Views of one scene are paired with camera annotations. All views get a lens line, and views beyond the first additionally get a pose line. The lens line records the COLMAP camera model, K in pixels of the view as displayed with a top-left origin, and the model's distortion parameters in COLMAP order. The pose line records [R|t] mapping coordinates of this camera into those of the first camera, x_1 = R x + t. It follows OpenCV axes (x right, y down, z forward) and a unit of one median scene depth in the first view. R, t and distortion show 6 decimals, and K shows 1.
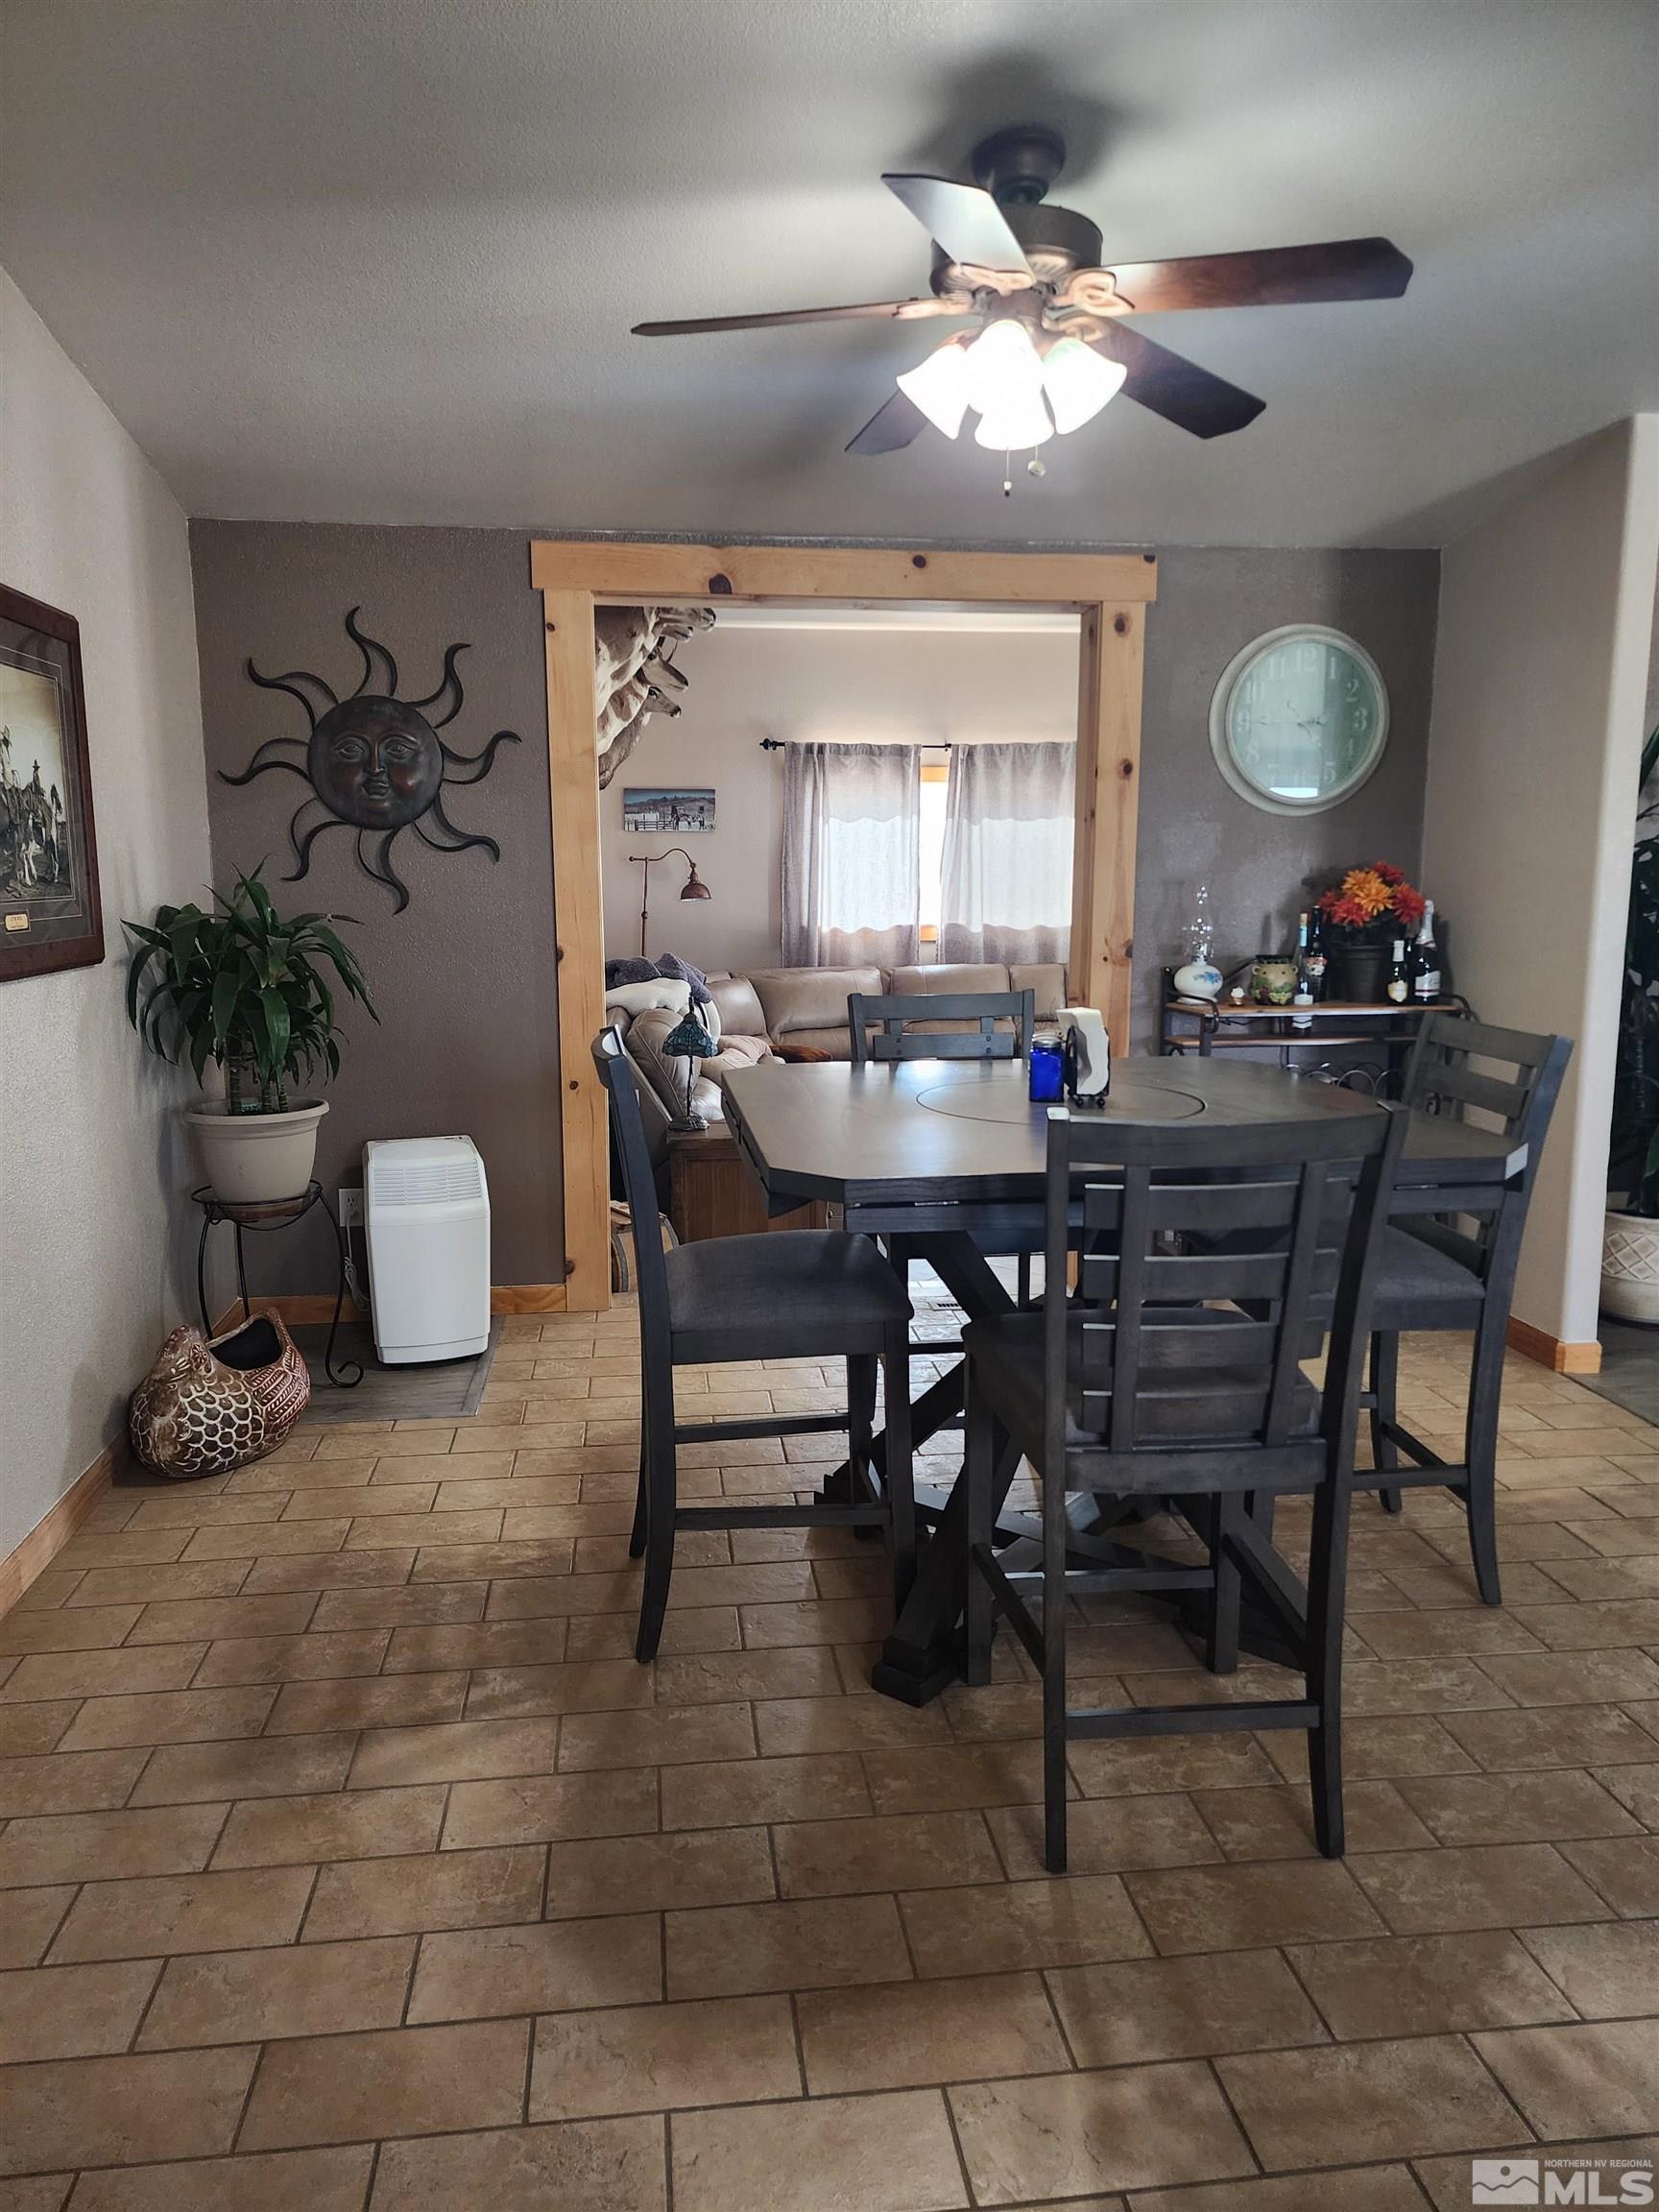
lens RADIAL K [[1485.8, 0, 829.5], [0, 1485.8, 1106.0], [0, 0, 1]] dist [0.132508, 0.000954]
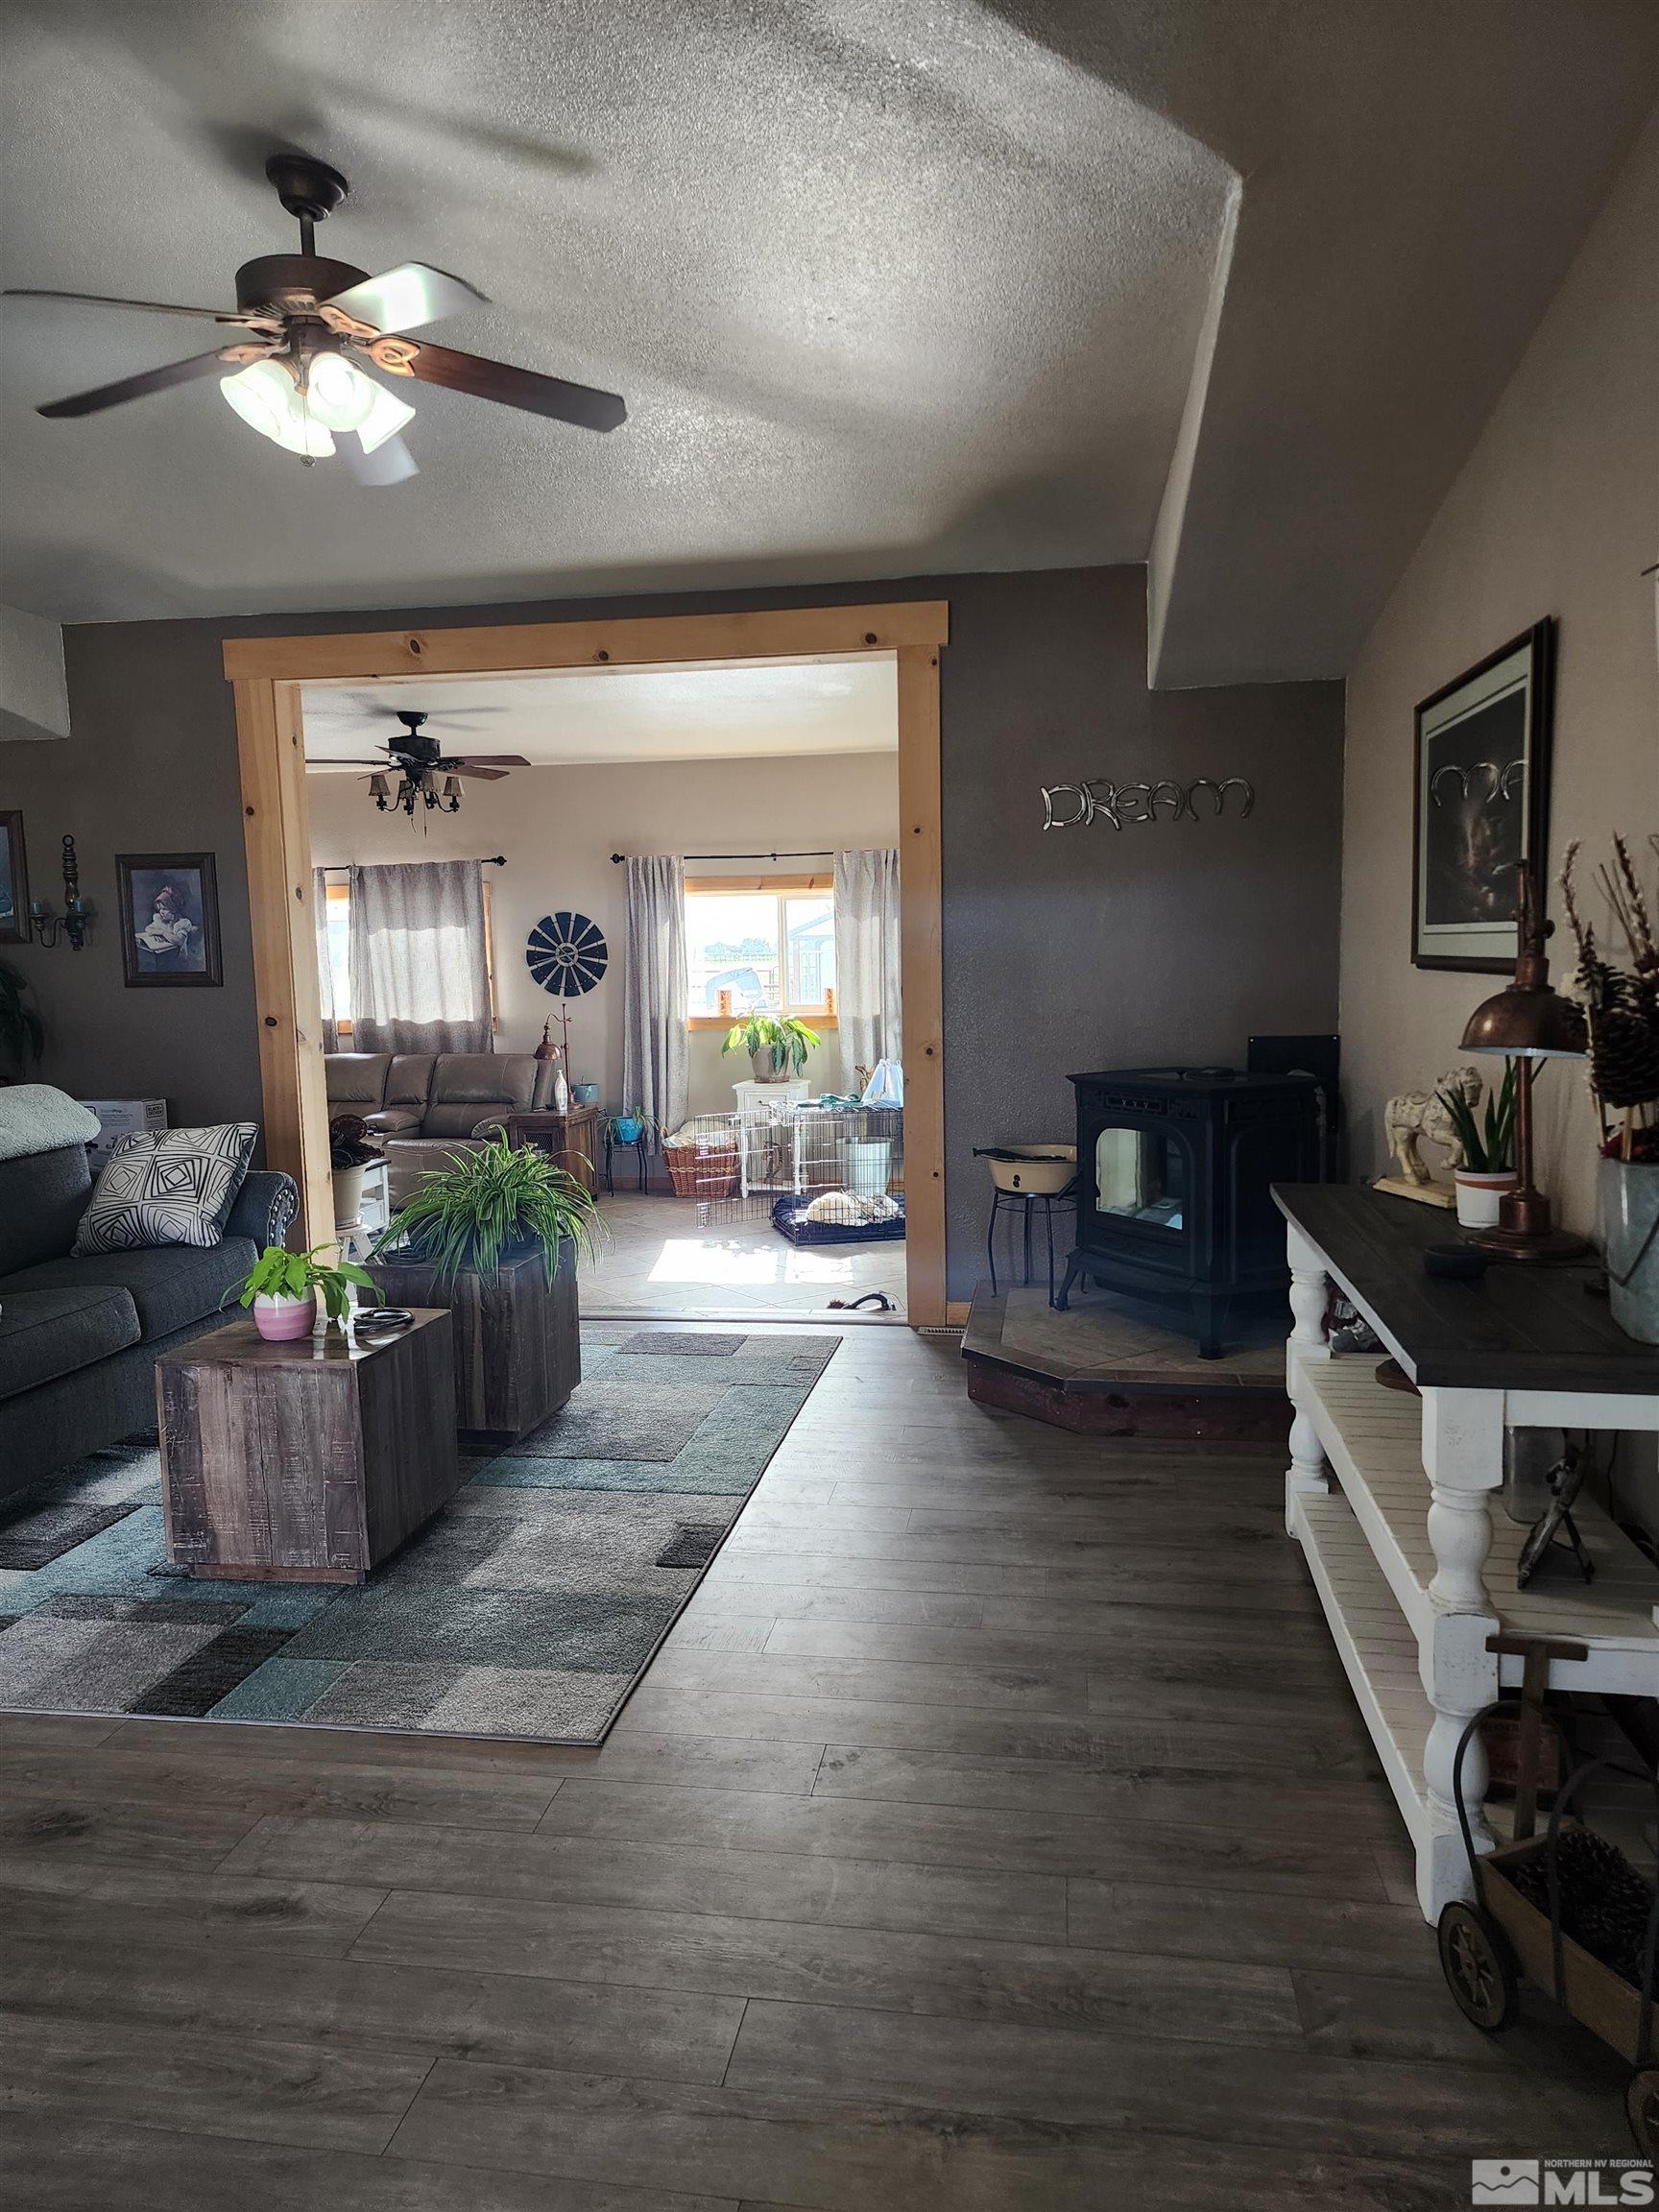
lens RADIAL K [[1469.9, 0, 825.2], [0, 1469.9, 1120.8], [0, 0, 1]] dist [0.063533, -0.048695]
pose [[0.961222, 0.016709, -0.275269, 0.756131], [-0.028164, 0.998892, -0.037711, -0.009947], [0.274334, 0.044002, 0.960627, 0.001523]]
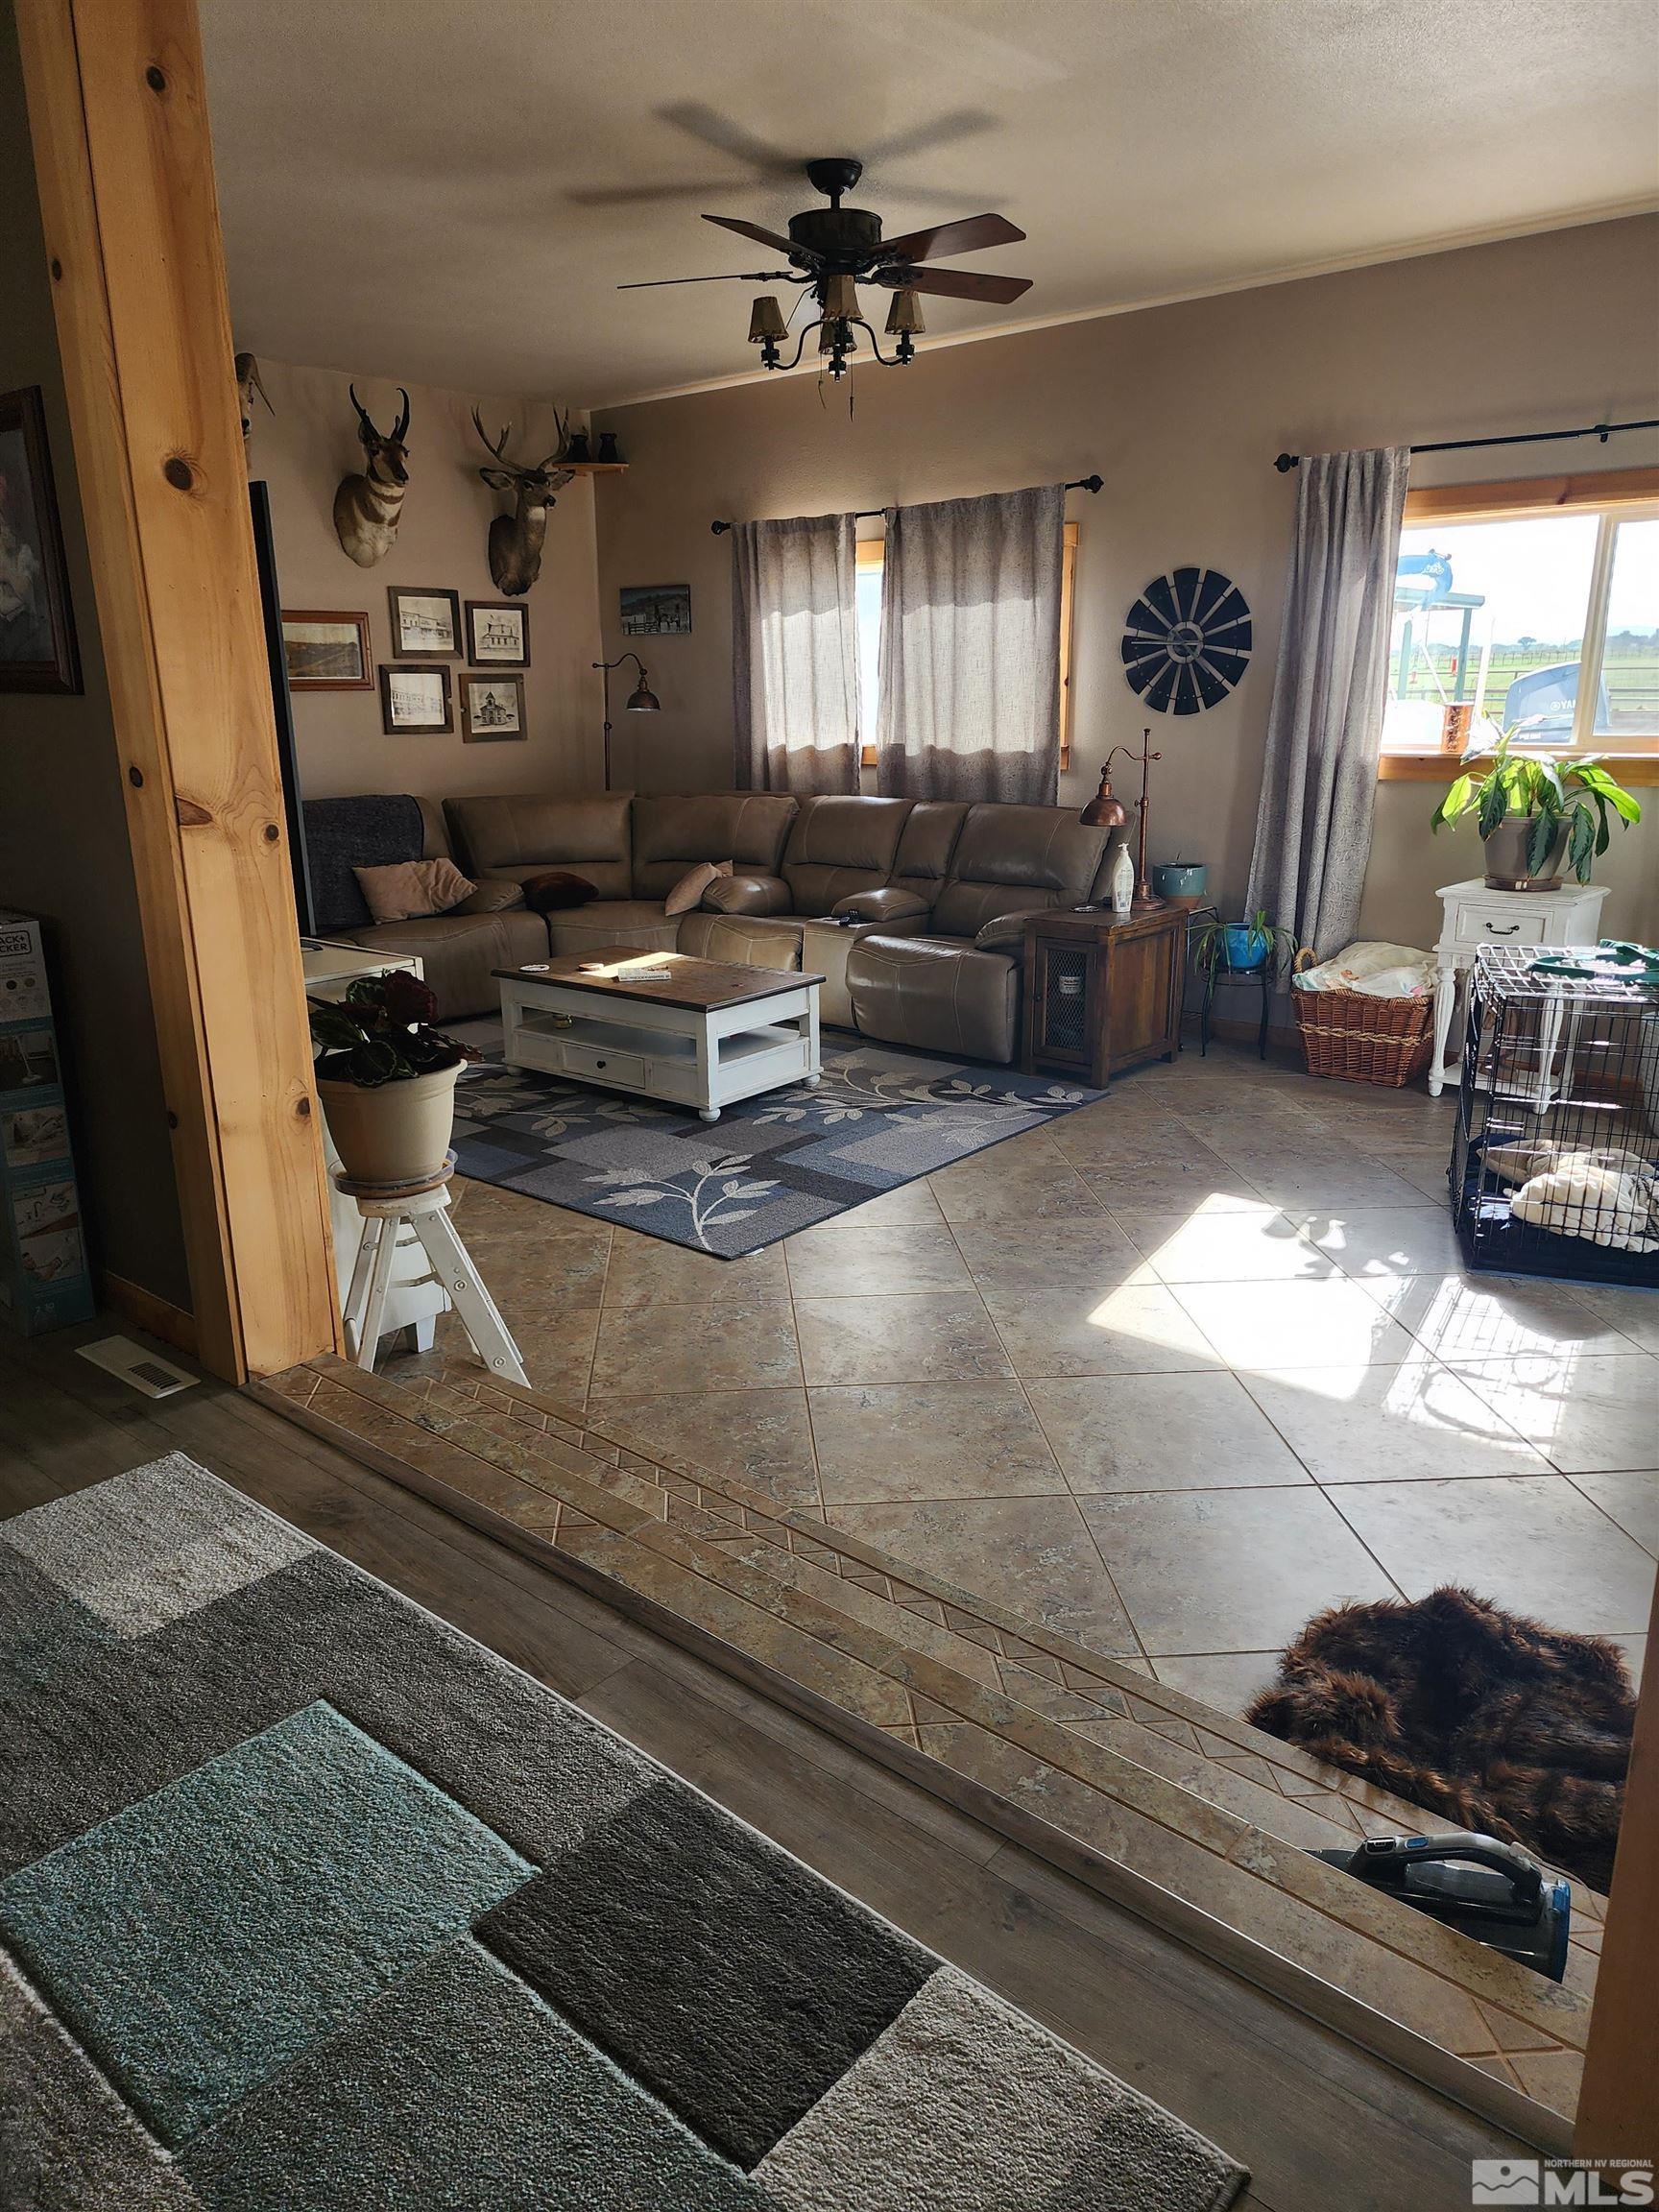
lens RADIAL K [[1486.6, 0, 795.7], [0, 1486.6, 1082.6], [0, 0, 1]] dist [0.046298, -0.003012]
pose [[0.670122, 0.189071, -0.717767, 0.663677], [-0.102149, 0.981304, 0.163122, -0.070214], [0.735189, -0.035993, 0.676906, 0.425297]]
